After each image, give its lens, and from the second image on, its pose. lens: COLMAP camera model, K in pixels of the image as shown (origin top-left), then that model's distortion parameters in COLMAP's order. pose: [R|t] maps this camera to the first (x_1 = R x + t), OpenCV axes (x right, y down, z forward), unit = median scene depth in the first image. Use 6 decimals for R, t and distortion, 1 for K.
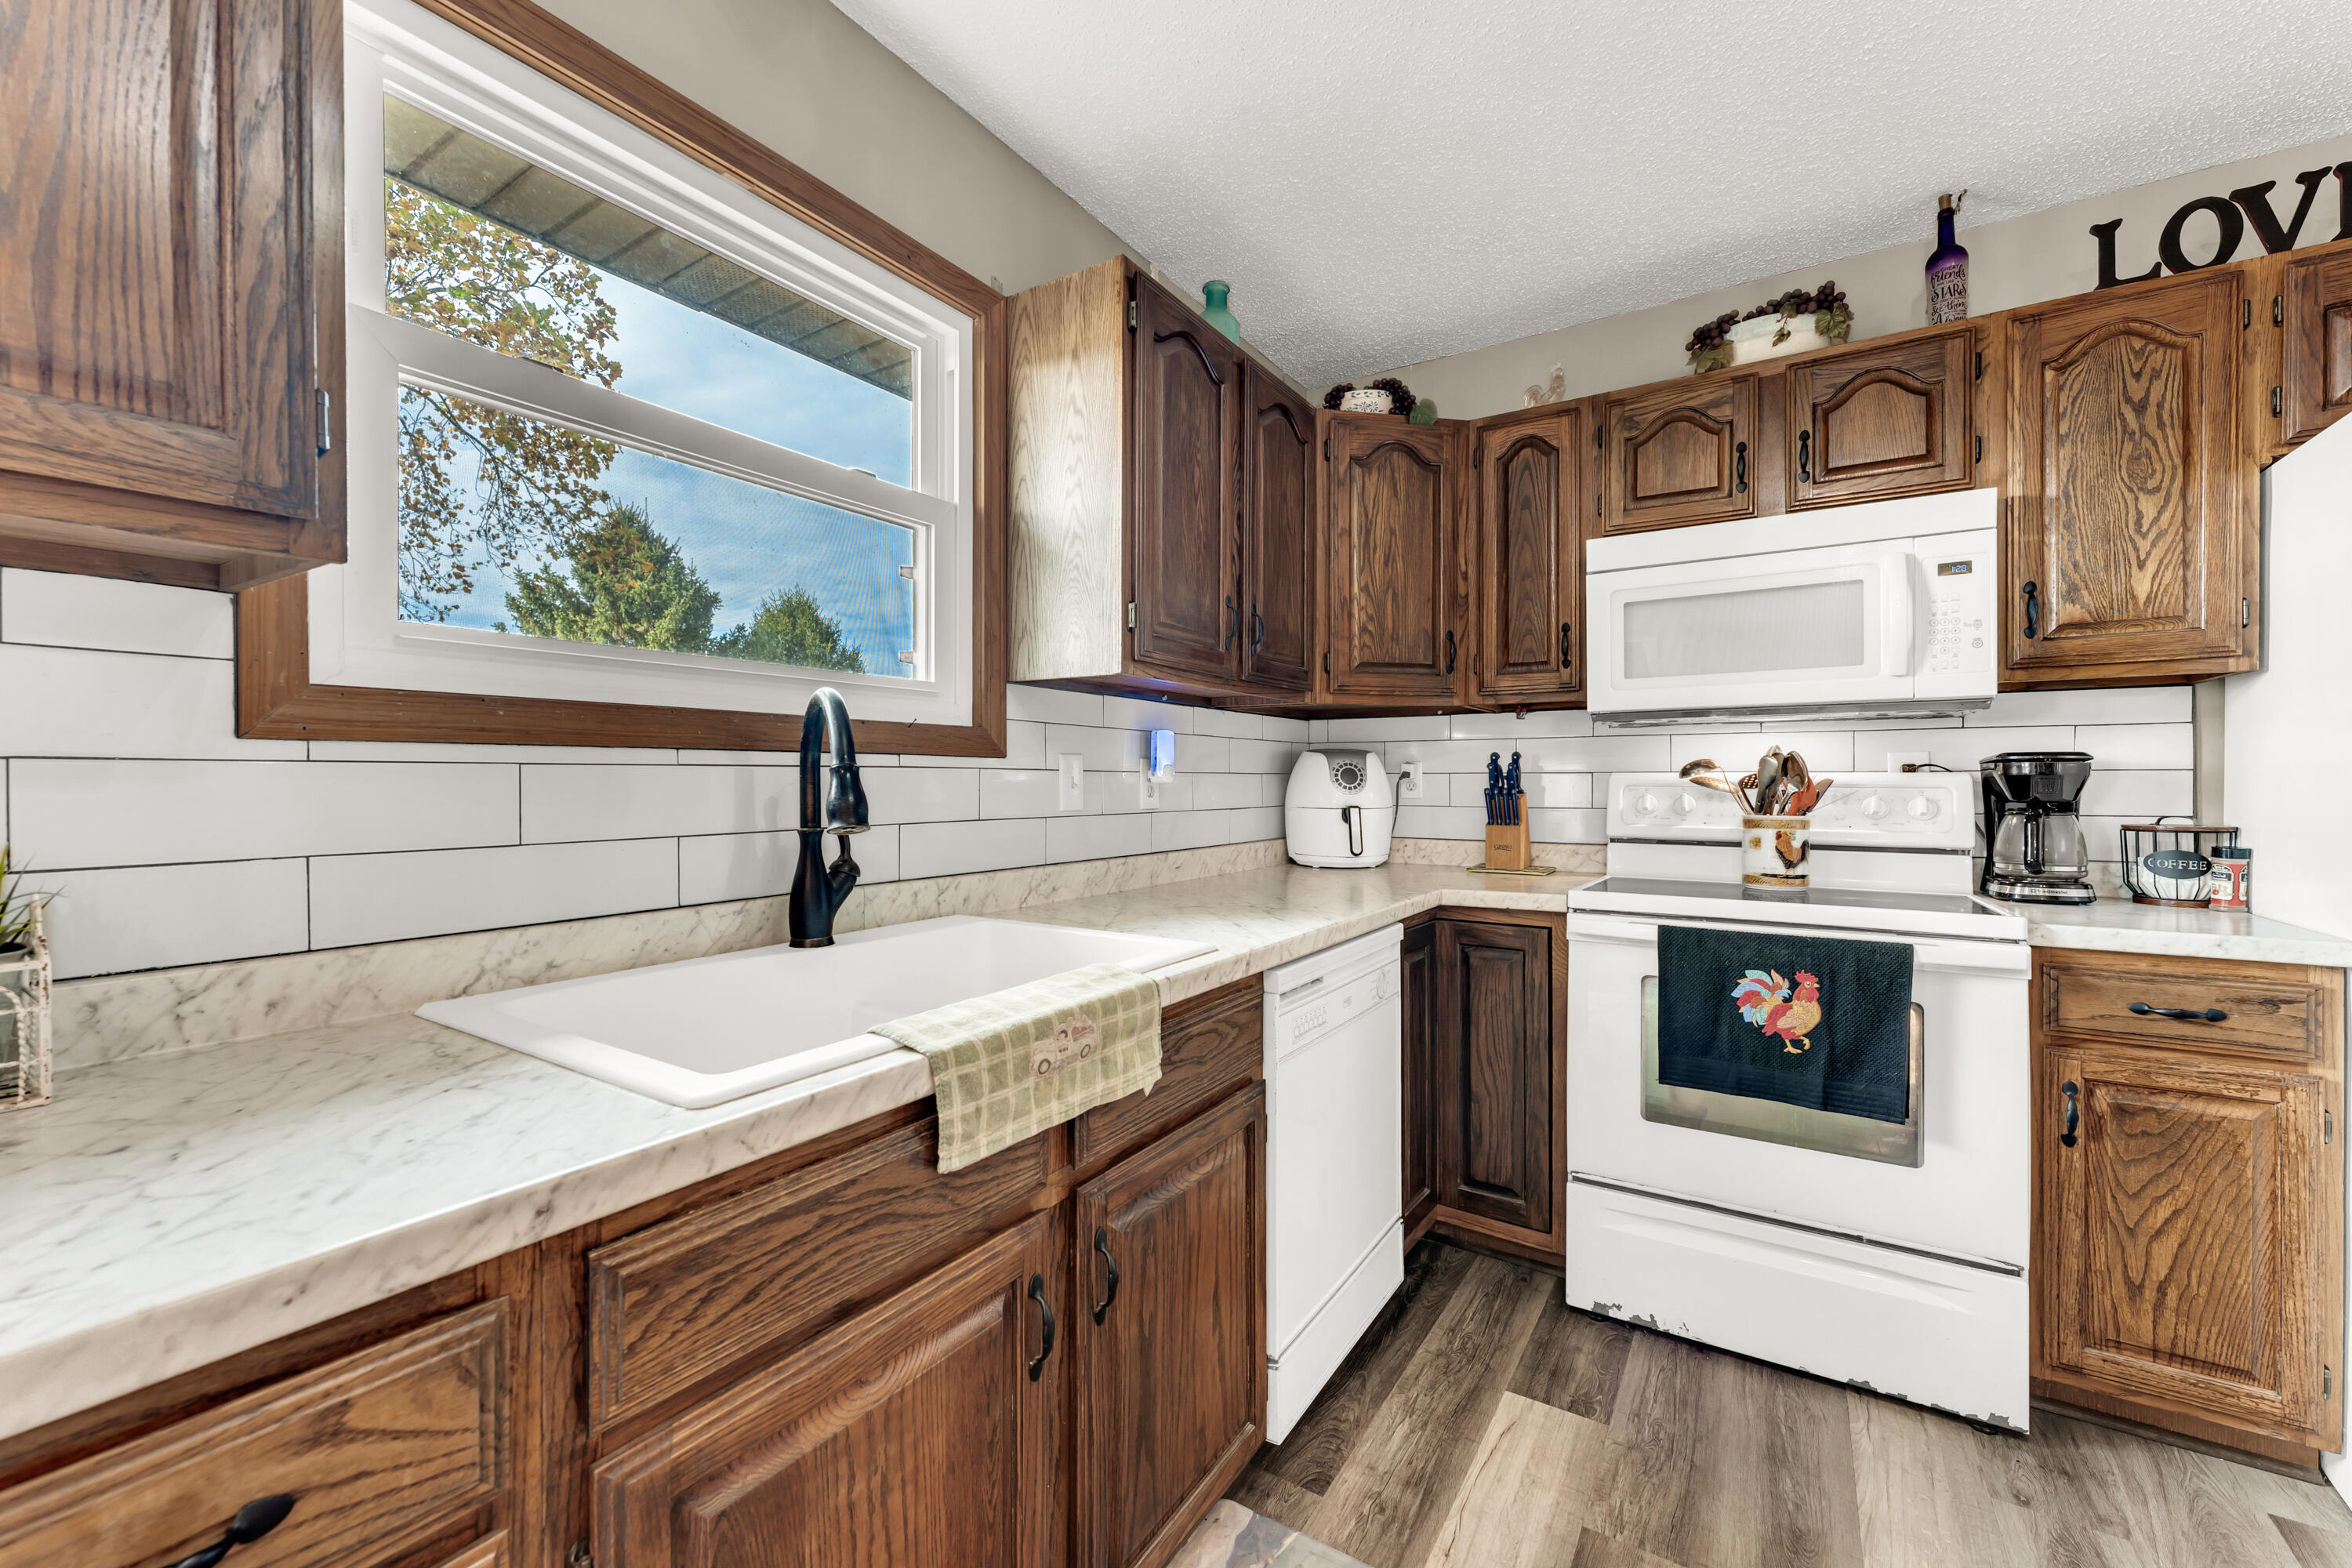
lens RADIAL K [[961.1, 0, 1172.4], [0, 961.1, 782.7], [0, 0, 1]] dist [0.000754, -0.000206]
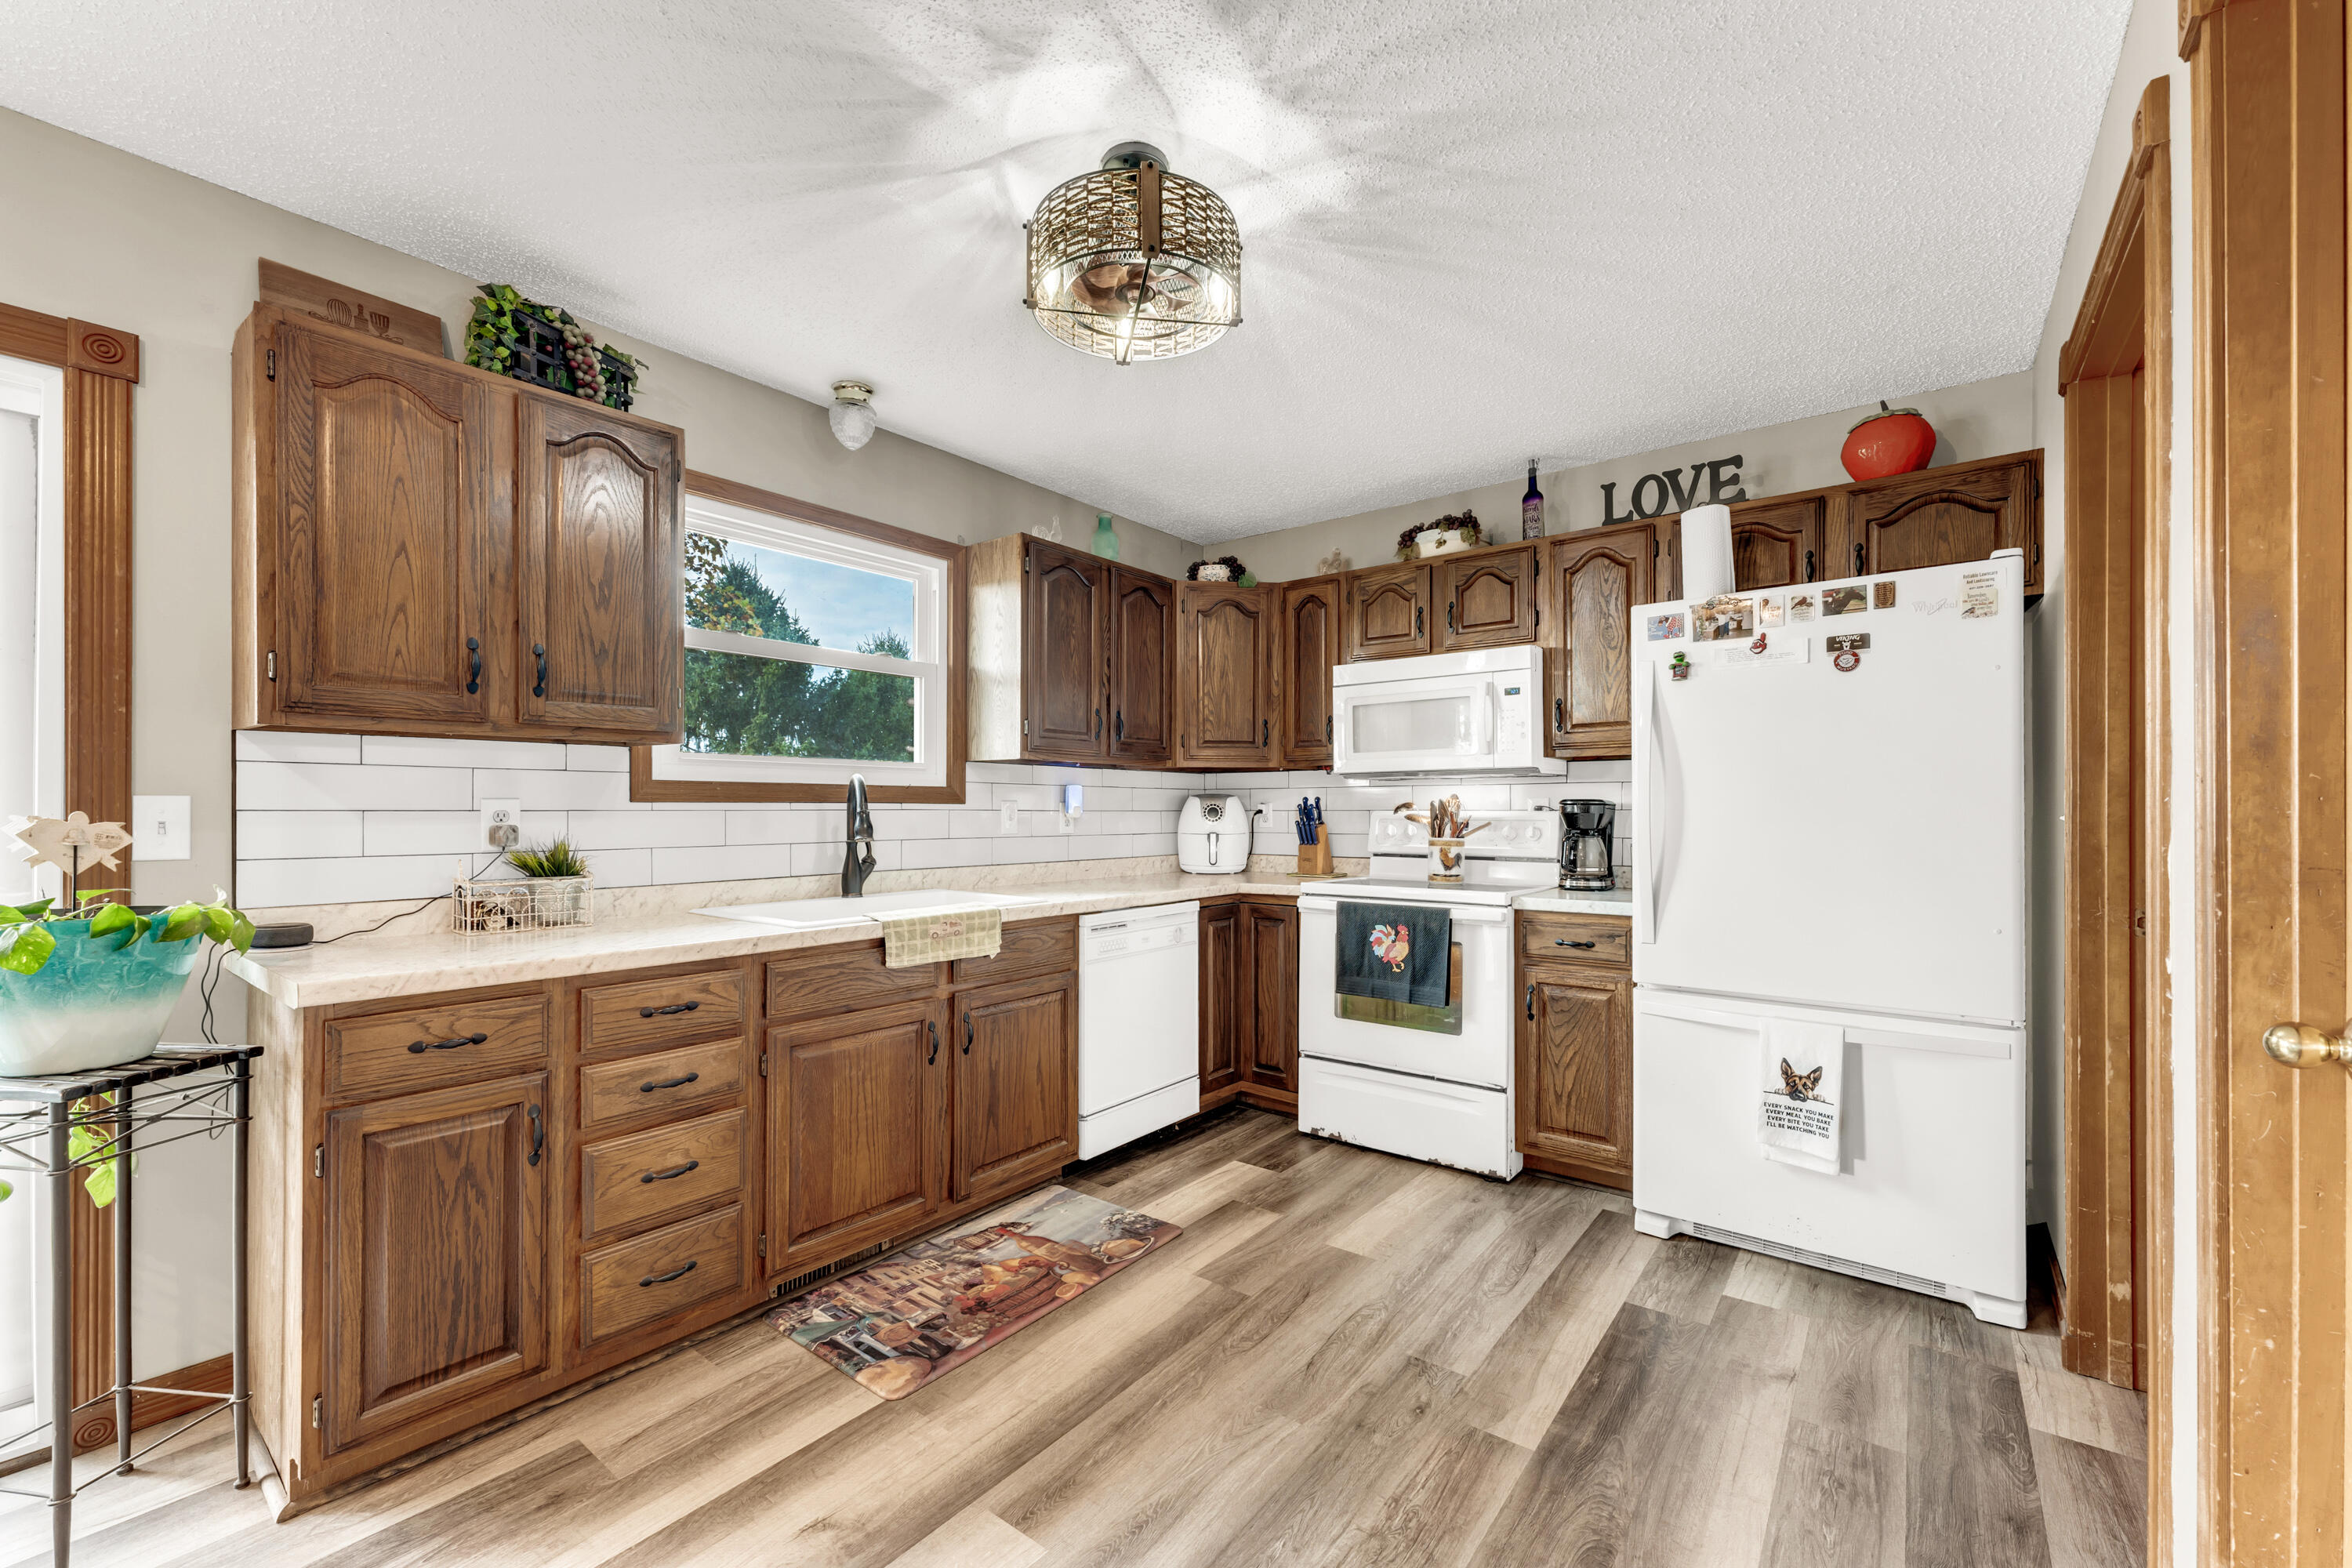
lens RADIAL K [[961.1, 0, 1169.4], [0, 961.1, 801.0], [0, 0, 1]] dist [0.000754, -0.000206]
pose [[0.995835, -0.001239, -0.091169, 0.371776], [0.000041, 0.999914, -0.013140, -0.007443], [0.091177, 0.013082, 0.995749, -0.752306]]
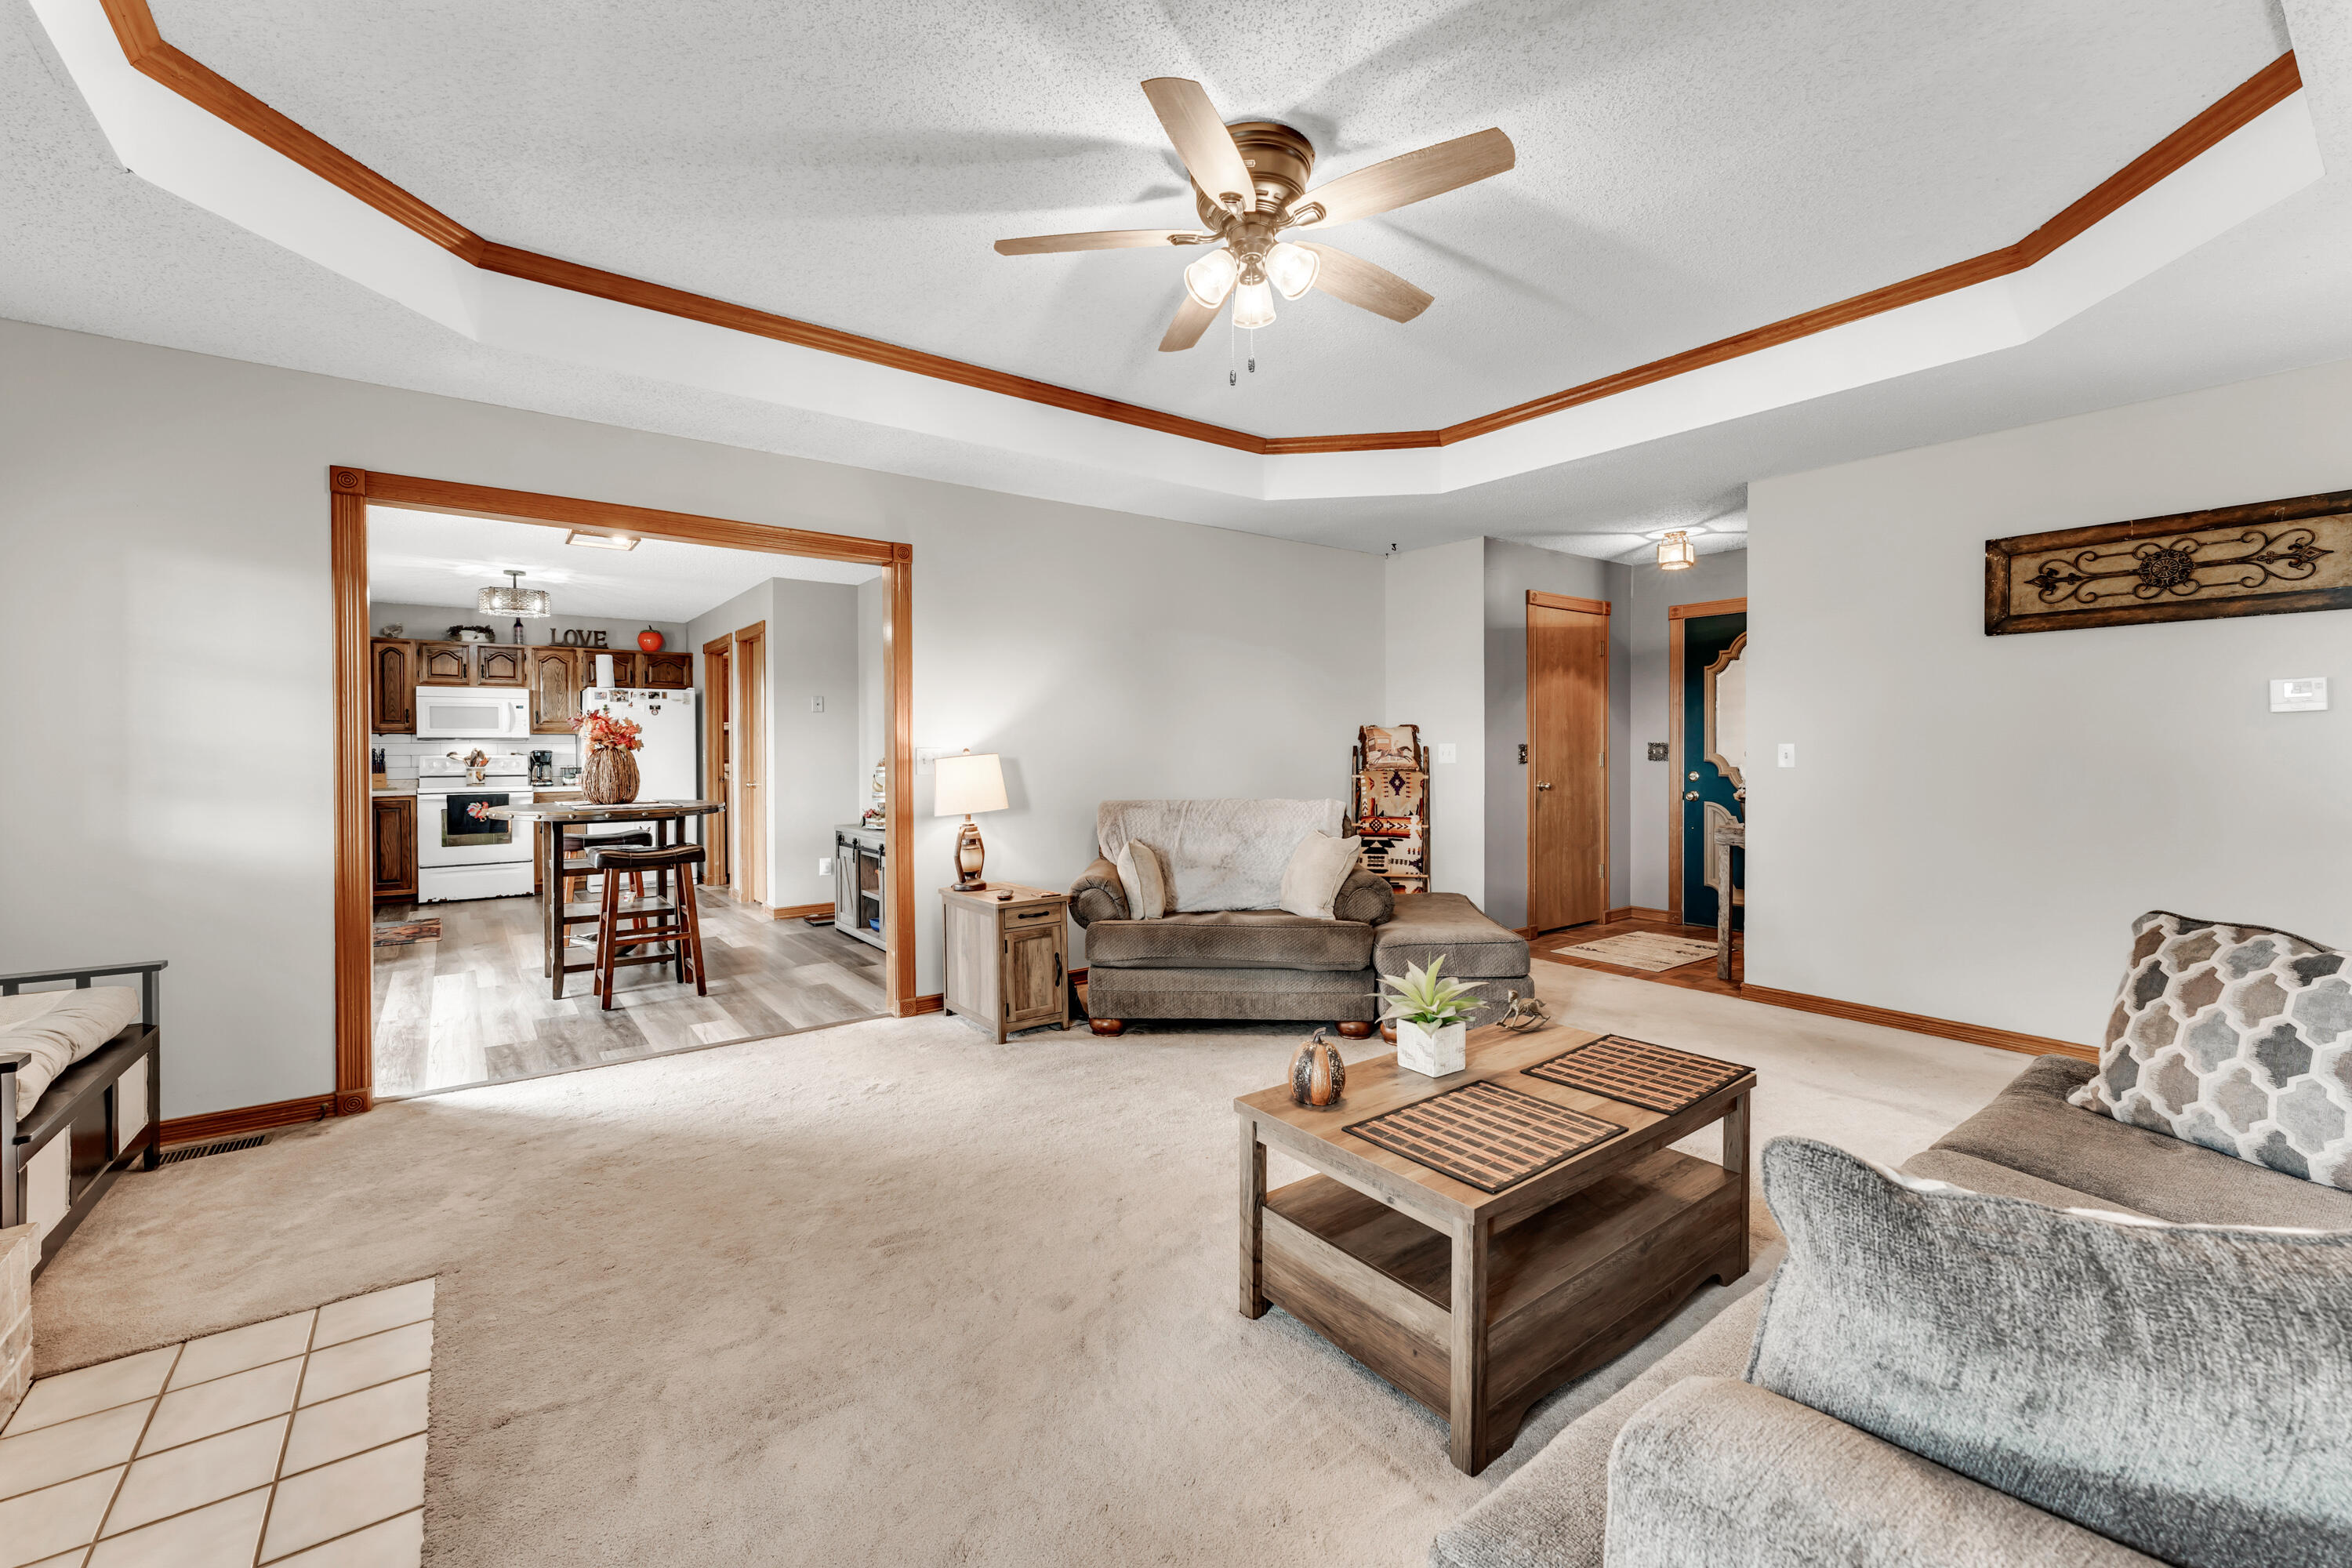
lens RADIAL K [[961.1, 0, 1159.2], [0, 961.1, 760.1], [0, 0, 1]] dist [0.000754, -0.000206]
pose [[0.362794, -0.008047, 0.931835, -2.130031], [0.011017, 0.999930, 0.004346, 0.022910], [-0.931804, 0.008689, 0.362857, -3.188390]]
